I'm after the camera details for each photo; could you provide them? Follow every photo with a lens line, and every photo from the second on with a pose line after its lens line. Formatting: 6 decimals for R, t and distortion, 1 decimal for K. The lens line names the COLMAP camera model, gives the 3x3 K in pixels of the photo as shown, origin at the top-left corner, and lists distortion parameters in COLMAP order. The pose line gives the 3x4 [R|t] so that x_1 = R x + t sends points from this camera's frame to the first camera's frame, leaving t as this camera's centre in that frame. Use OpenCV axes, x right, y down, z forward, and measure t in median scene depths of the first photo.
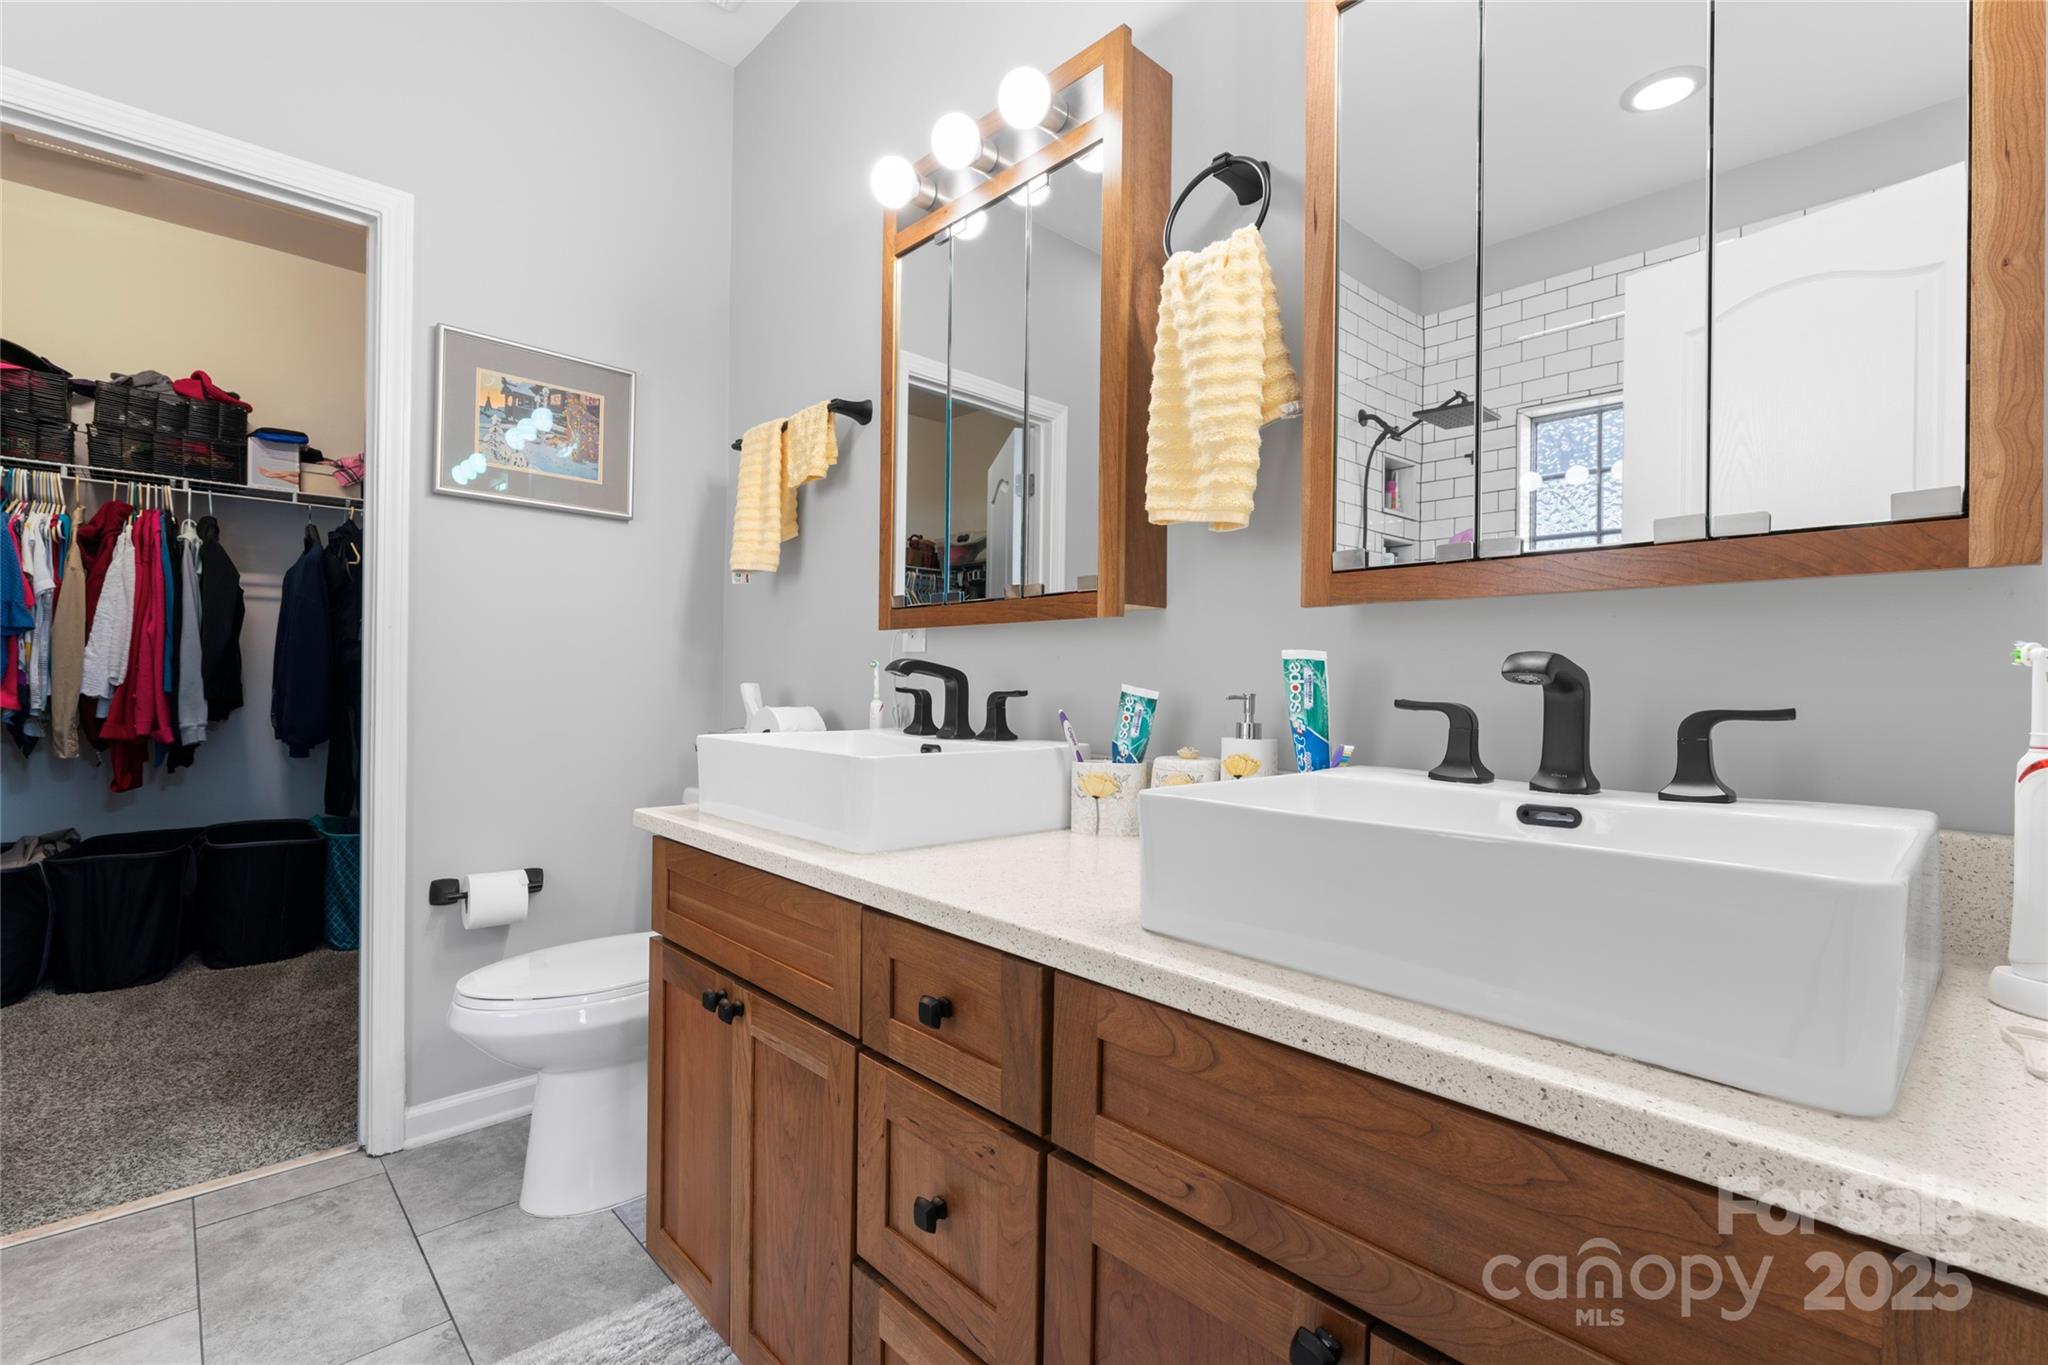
lens RADIAL K [[930.2, 0, 1023.5], [0, 930.2, 686.8], [0, 0, 1]] dist [-0.004022, 0.000820]
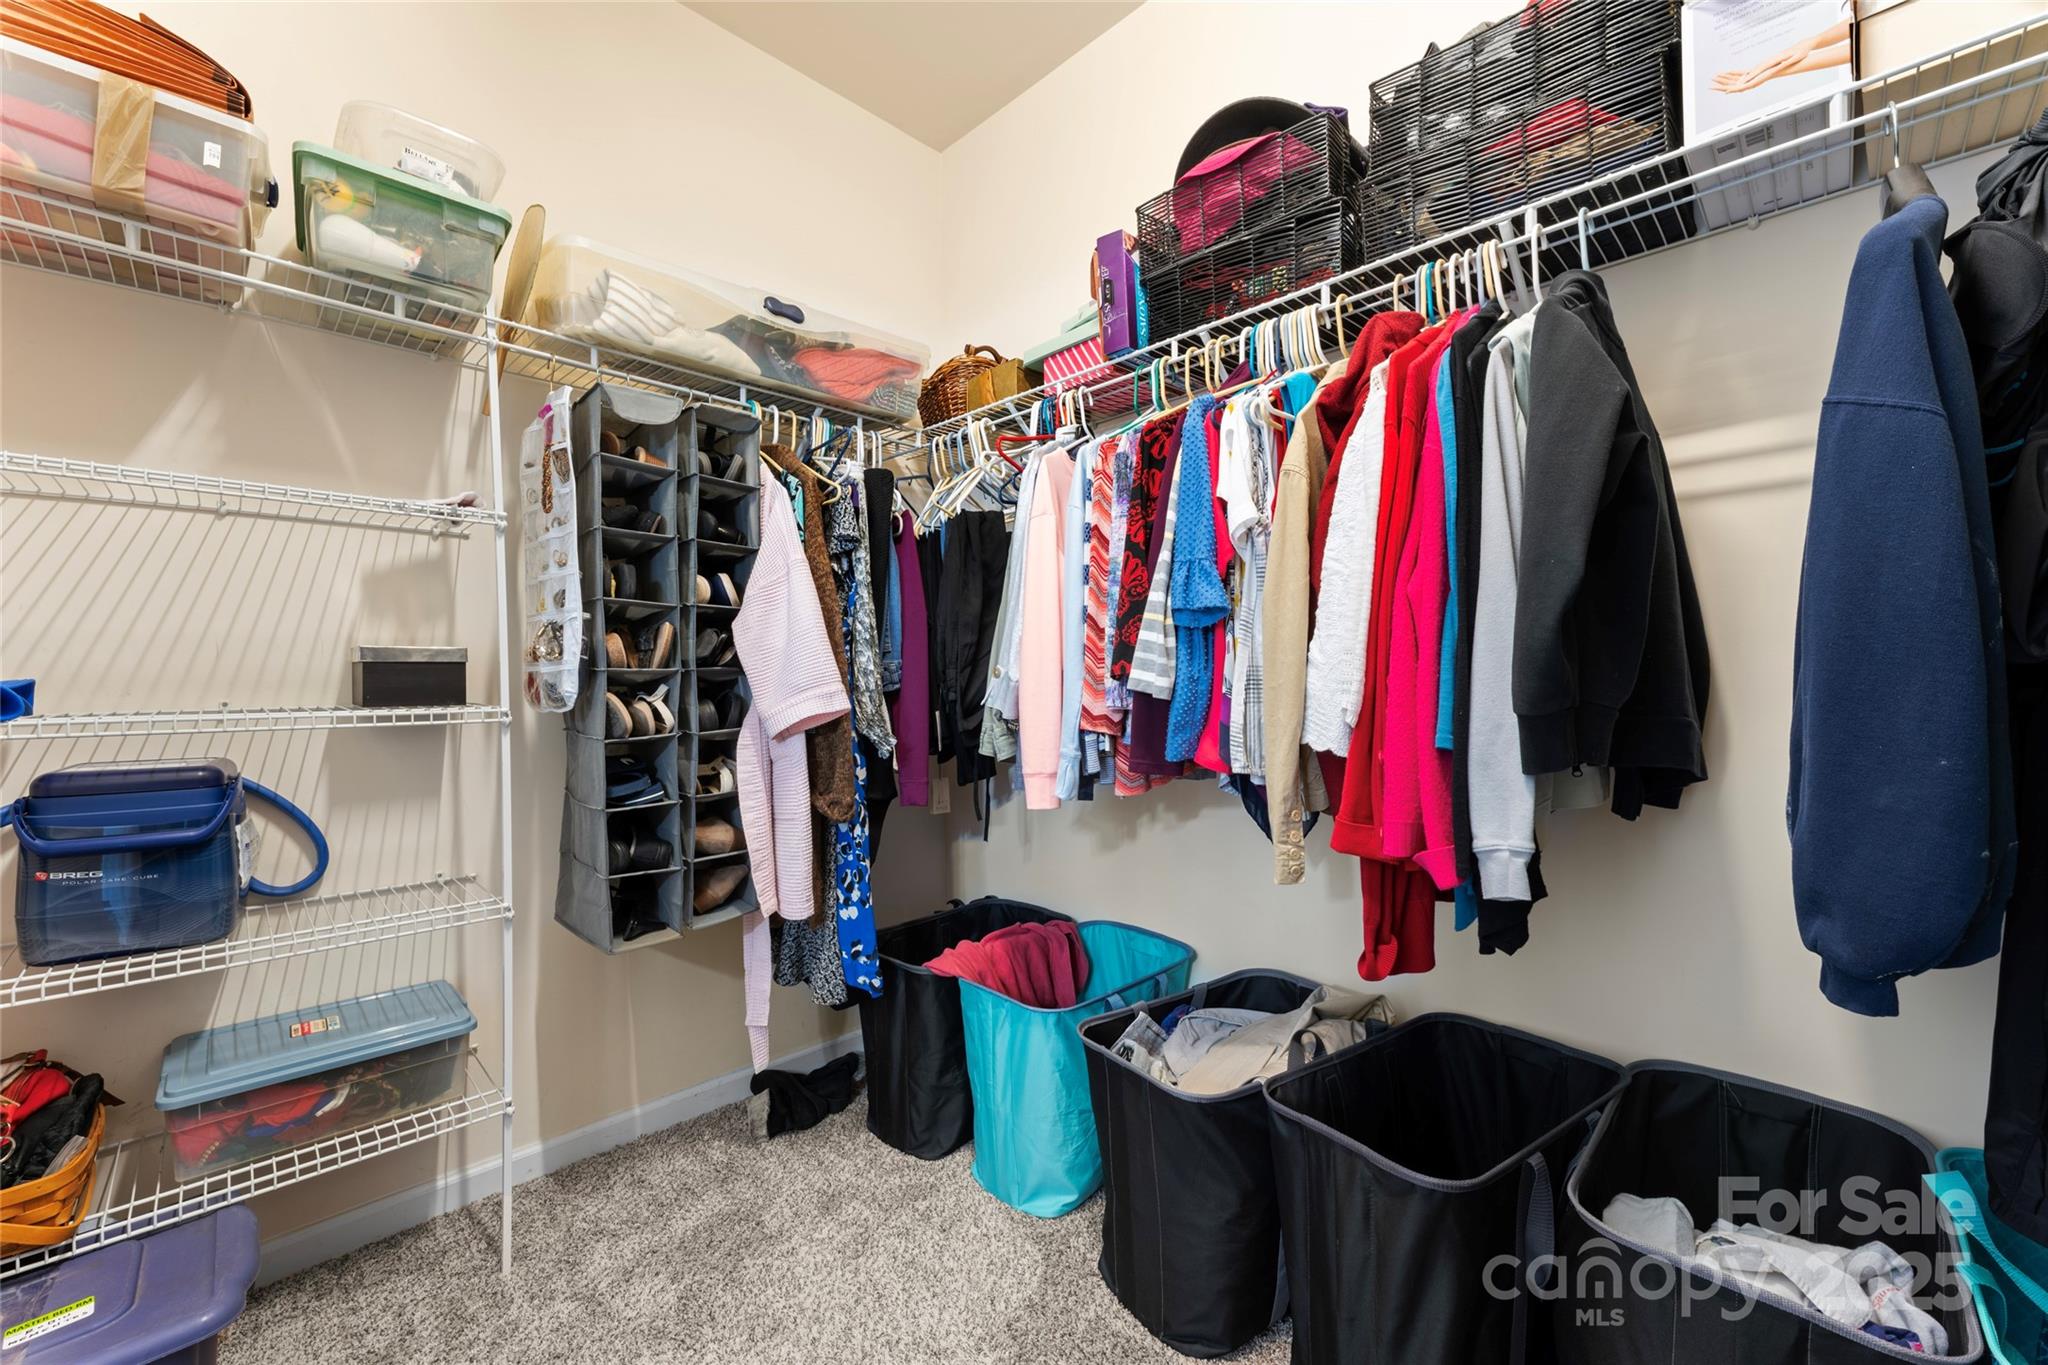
lens RADIAL K [[797.0, 0, 1022.8], [0, 797.0, 690.3], [0, 0, 1]] dist [-0.001179, -0.000606]
pose [[0.047569, -0.010059, -0.998817, -0.580680], [0.002890, 0.999946, -0.009933, -0.014308], [0.998864, -0.002414, 0.047596, 0.774296]]
